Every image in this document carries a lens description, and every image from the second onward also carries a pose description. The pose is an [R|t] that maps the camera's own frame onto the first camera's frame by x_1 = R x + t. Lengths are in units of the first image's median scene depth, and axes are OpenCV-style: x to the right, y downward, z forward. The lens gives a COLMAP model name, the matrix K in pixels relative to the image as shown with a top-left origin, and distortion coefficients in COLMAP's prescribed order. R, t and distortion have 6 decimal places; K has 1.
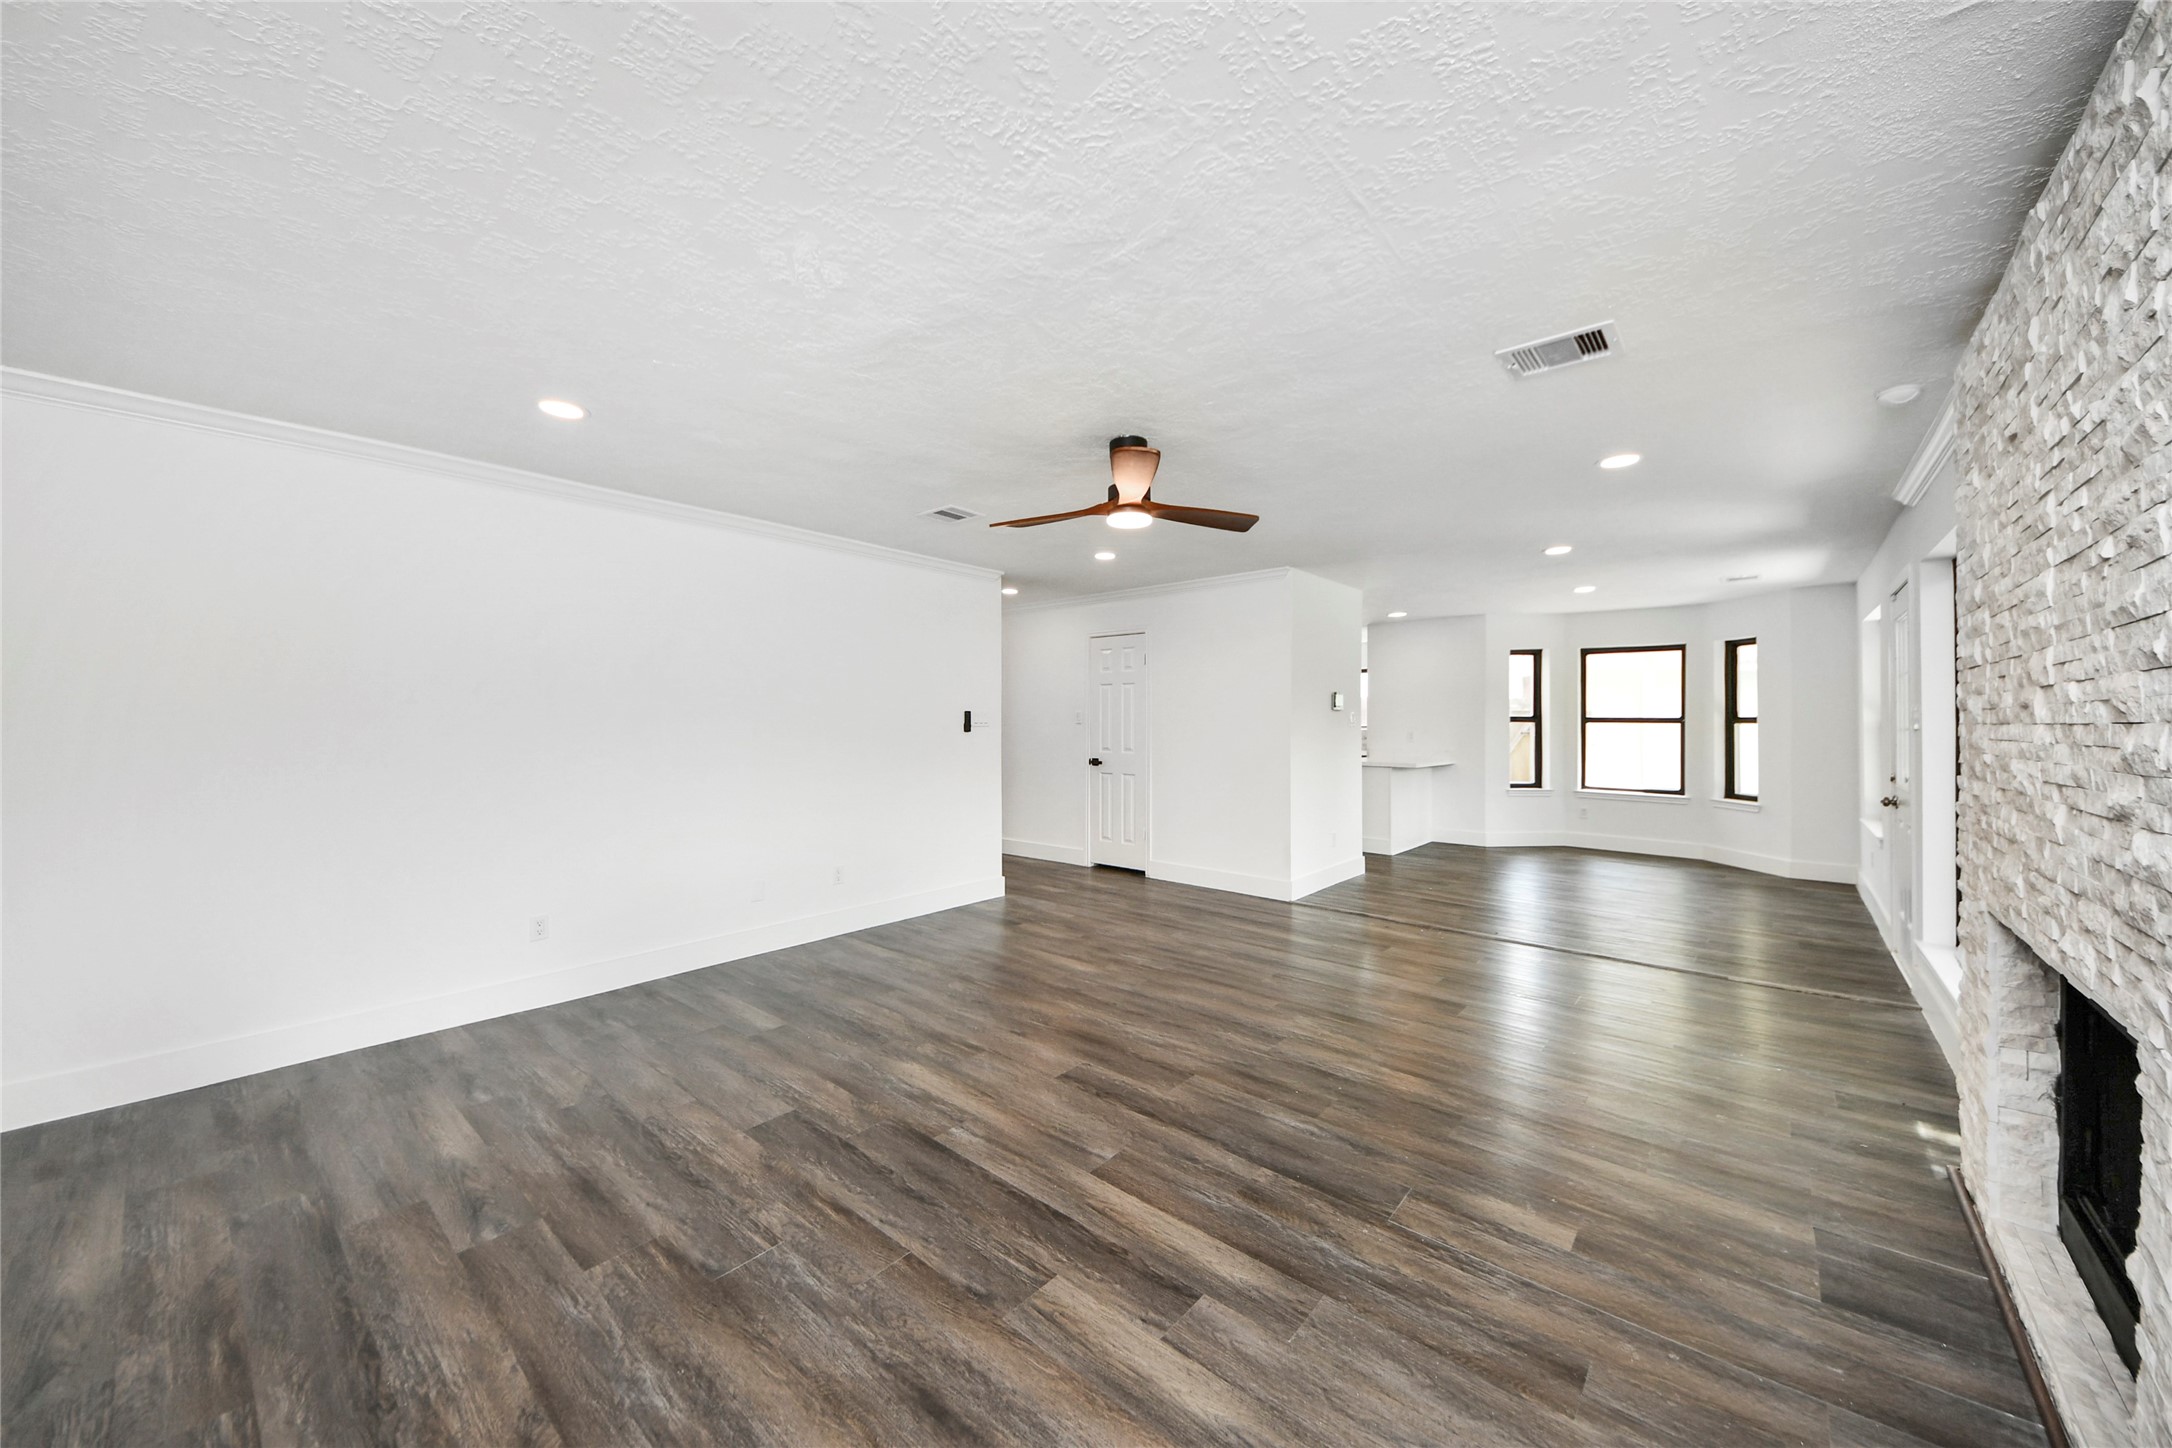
lens RADIAL K [[773.2, 0, 1091.9], [0, 773.2, 705.5], [0, 0, 1]] dist [0.031227, -0.008233]
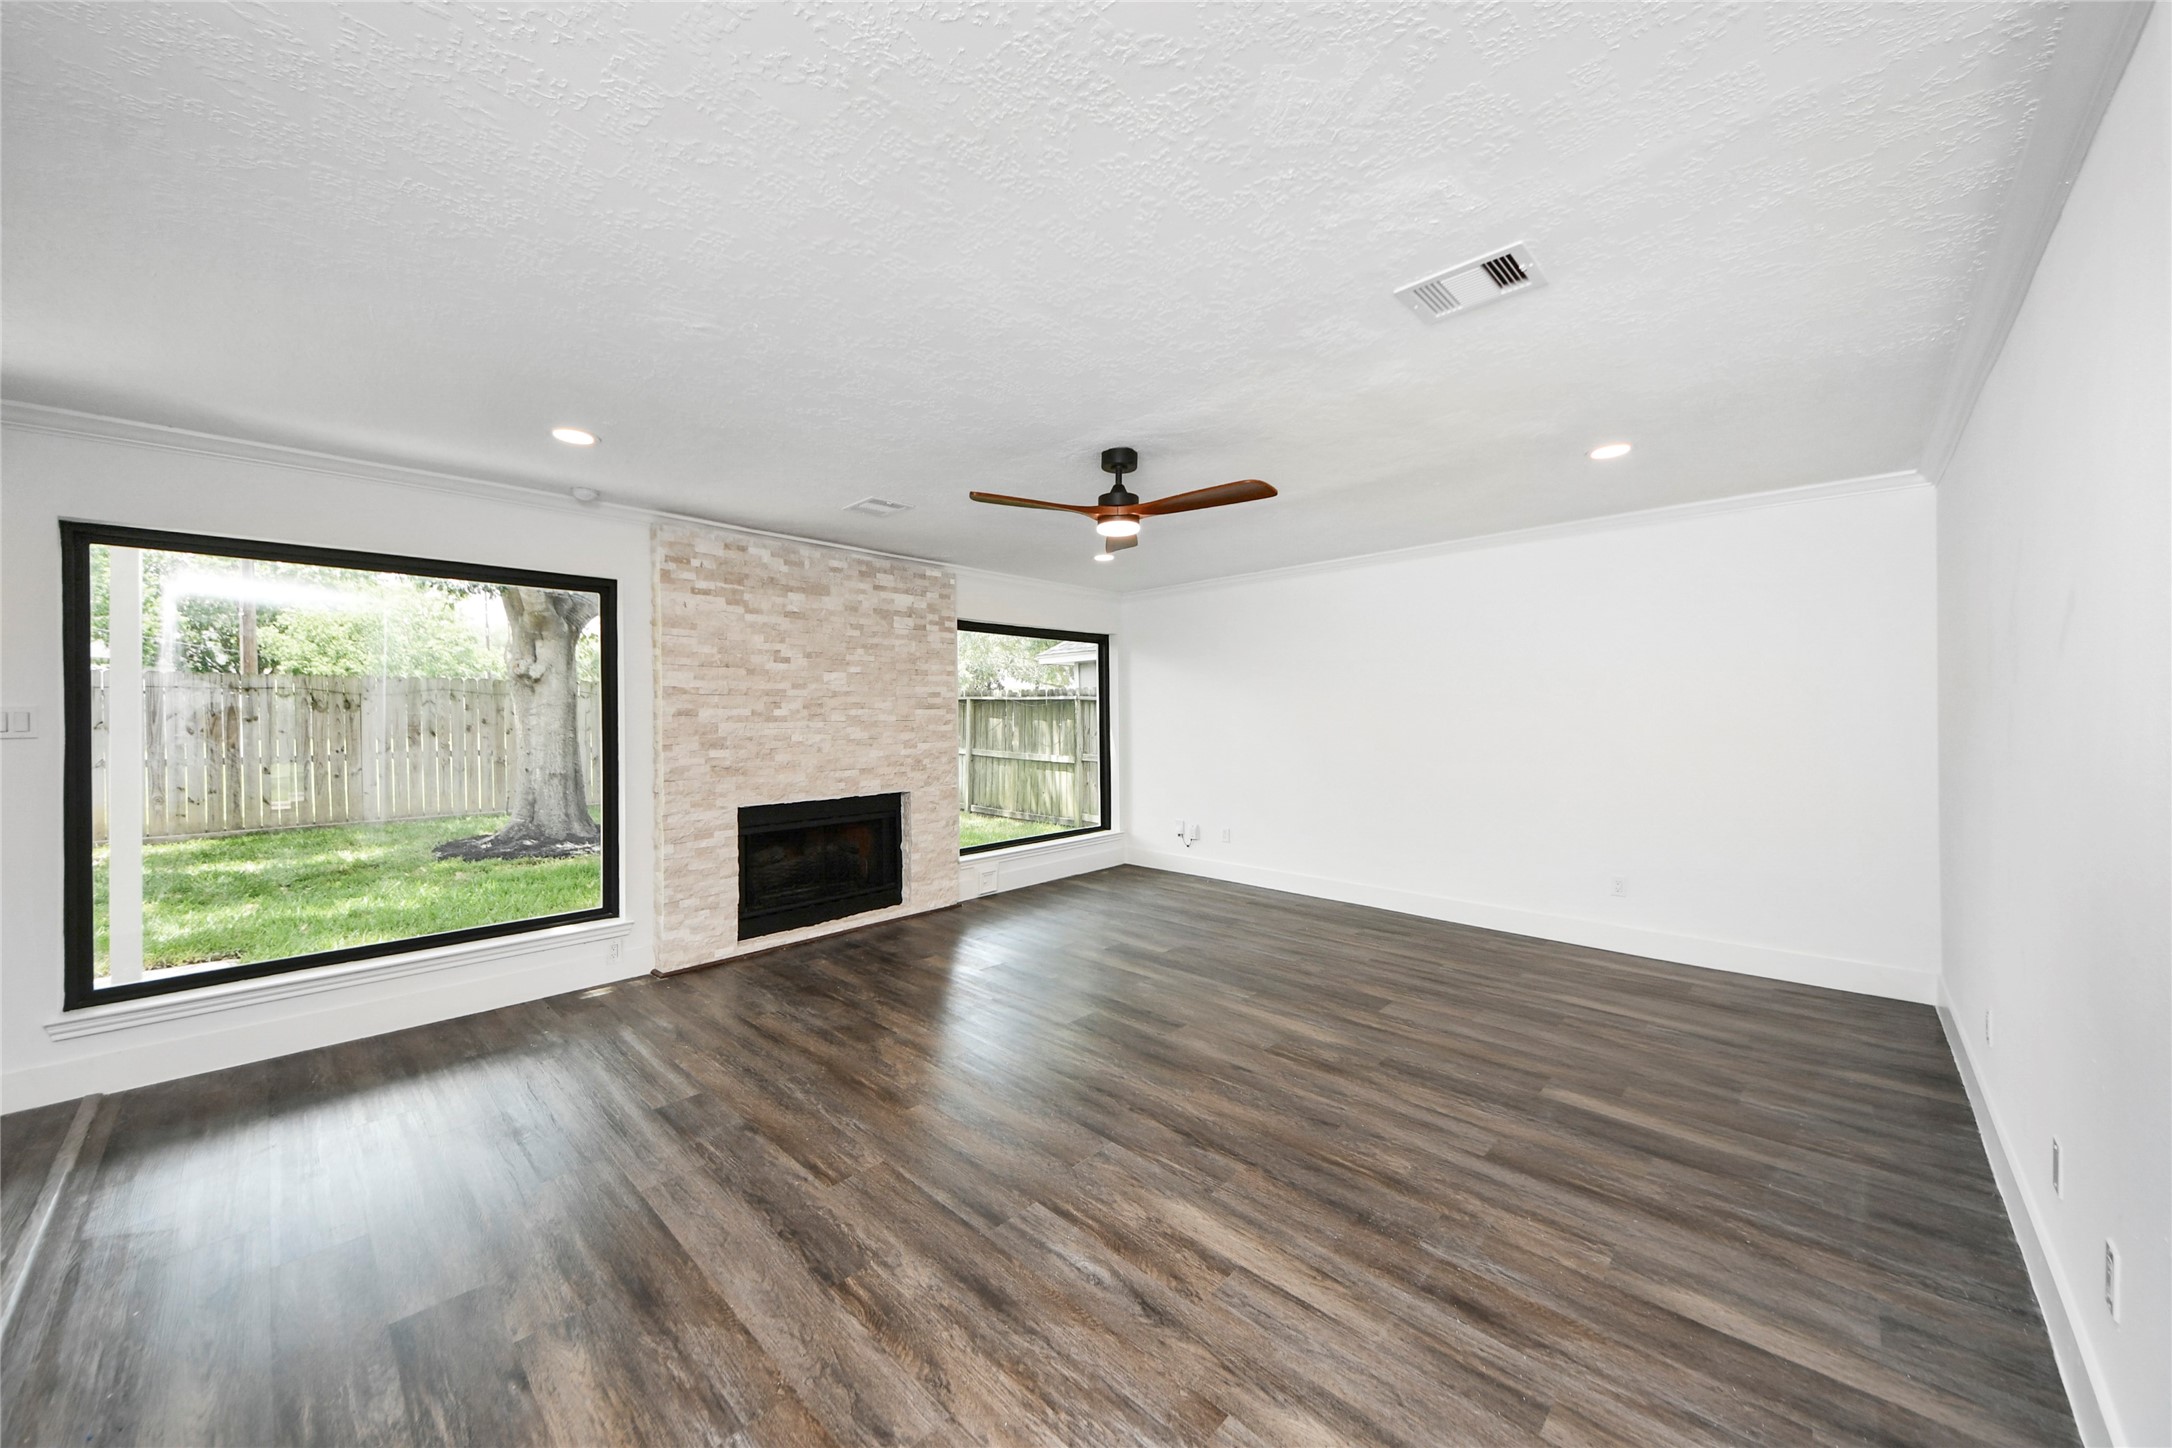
lens RADIAL K [[773.2, 0, 1091.7], [0, 773.2, 705.7], [0, 0, 1]] dist [0.031227, -0.008233]
pose [[-0.998973, 0.003930, 0.045133, 0.038965], [0.002976, 0.999771, -0.021200, 0.021392], [-0.045206, -0.021044, -0.998756, 2.046040]]
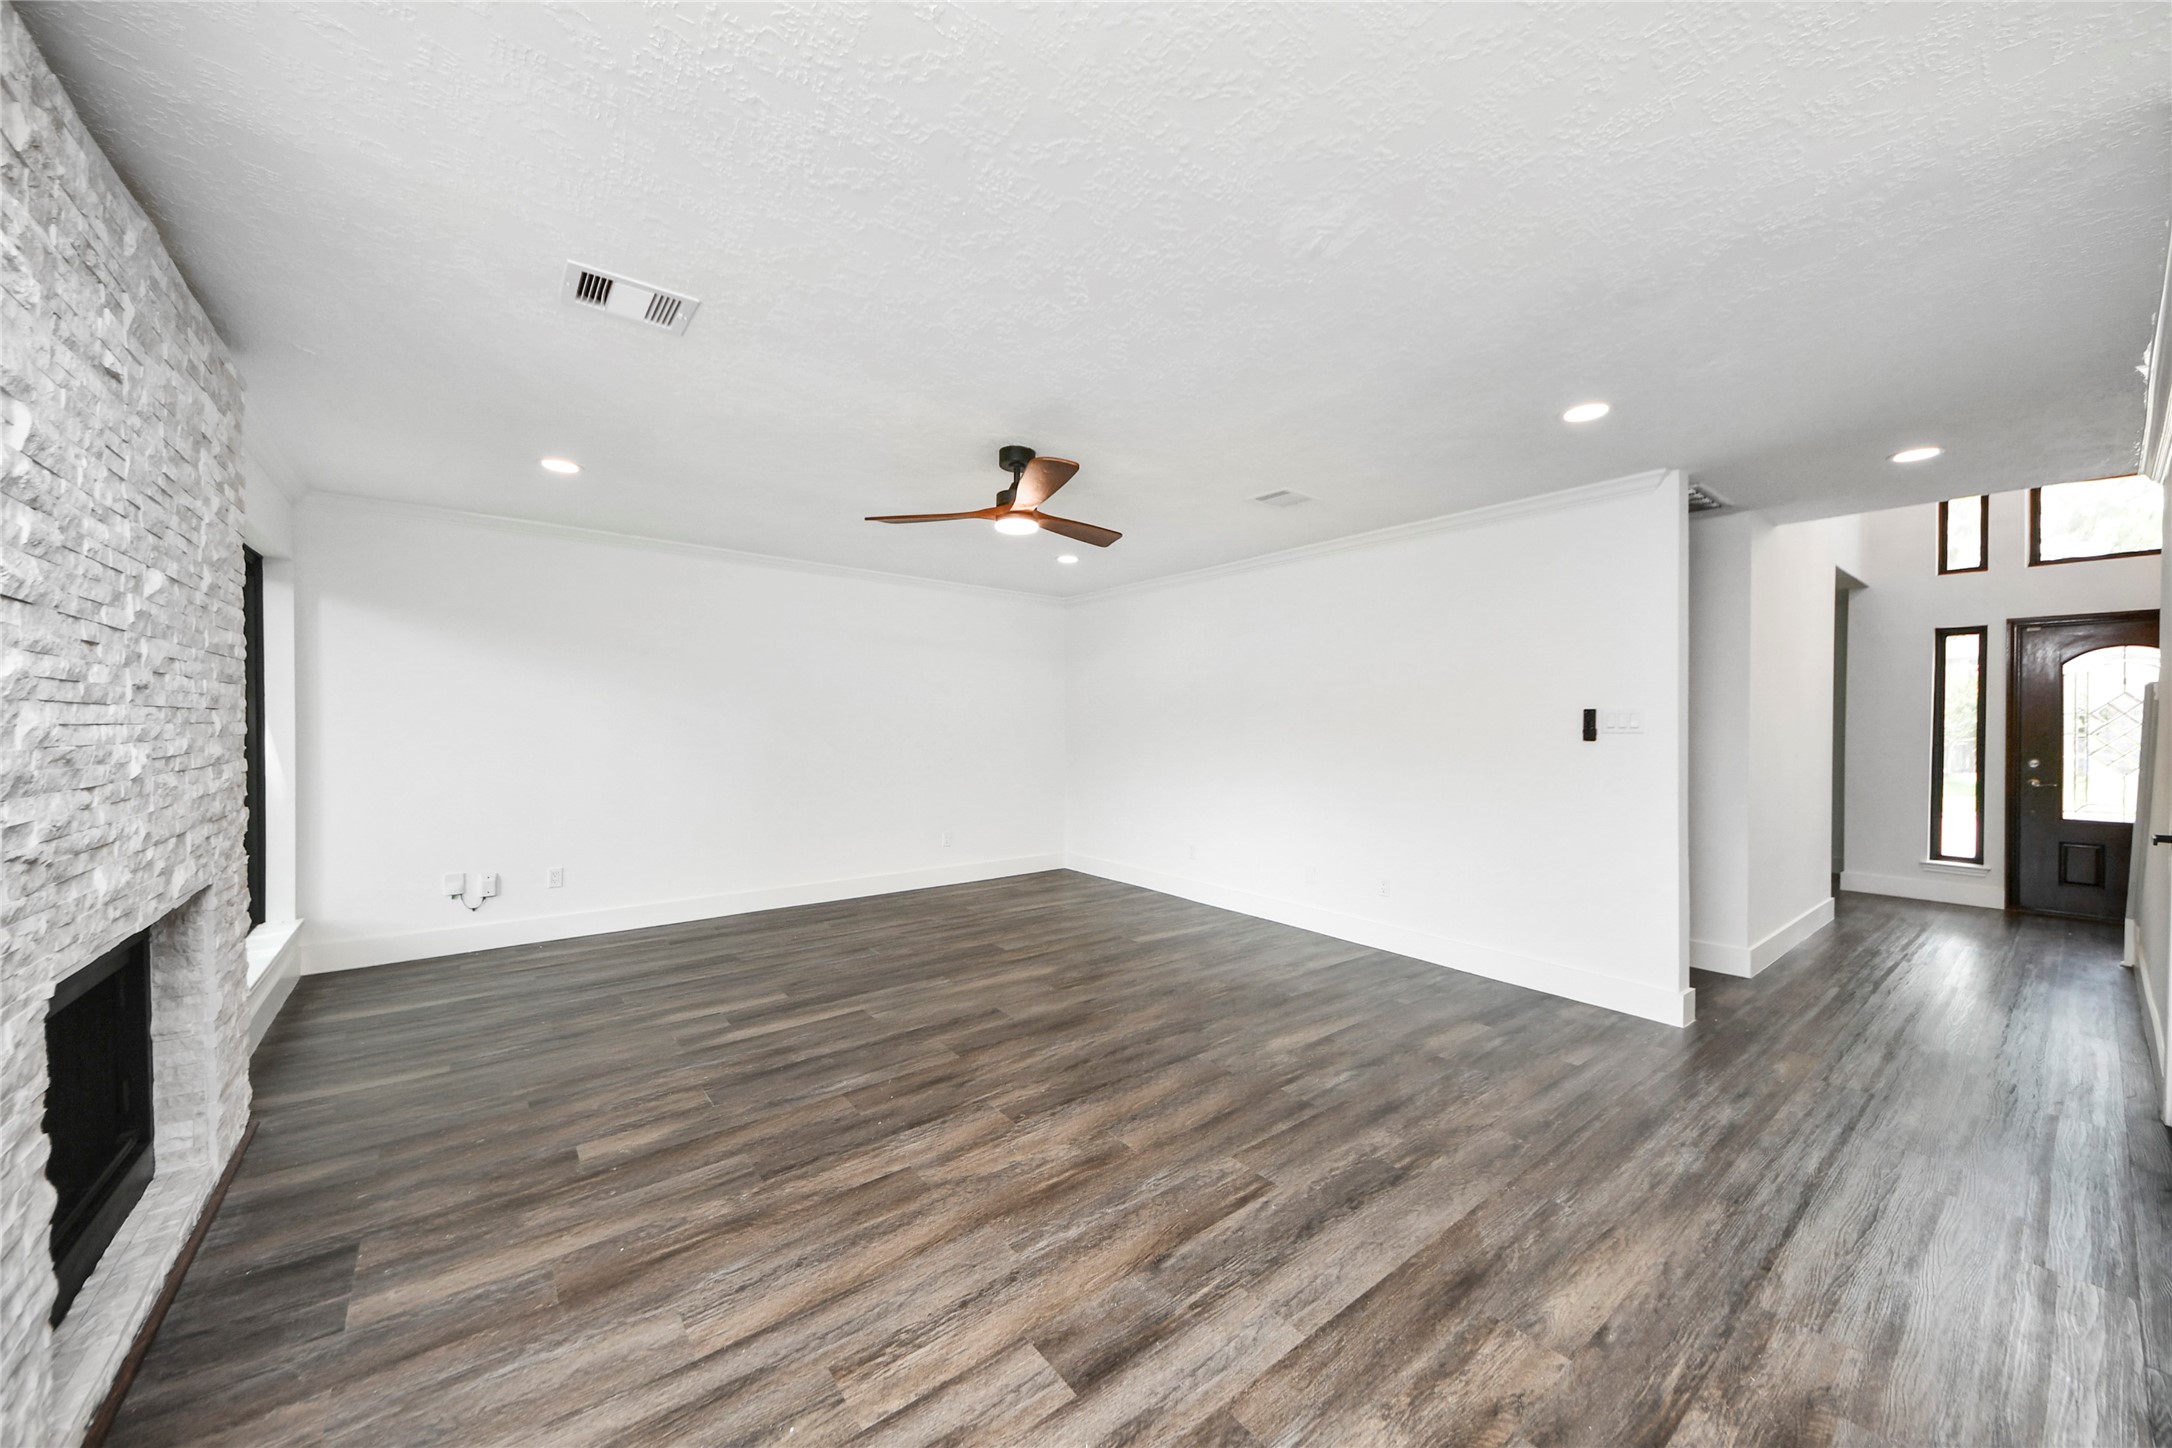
lens RADIAL K [[773.2, 0, 1073.4], [0, 773.2, 735.8], [0, 0, 1]] dist [0.031227, -0.008233]
pose [[-0.199433, 0.014100, -0.979810, 1.046464], [0.005907, 0.999896, 0.013187, 0.033056], [0.979894, -0.003158, -0.199495, 1.280100]]
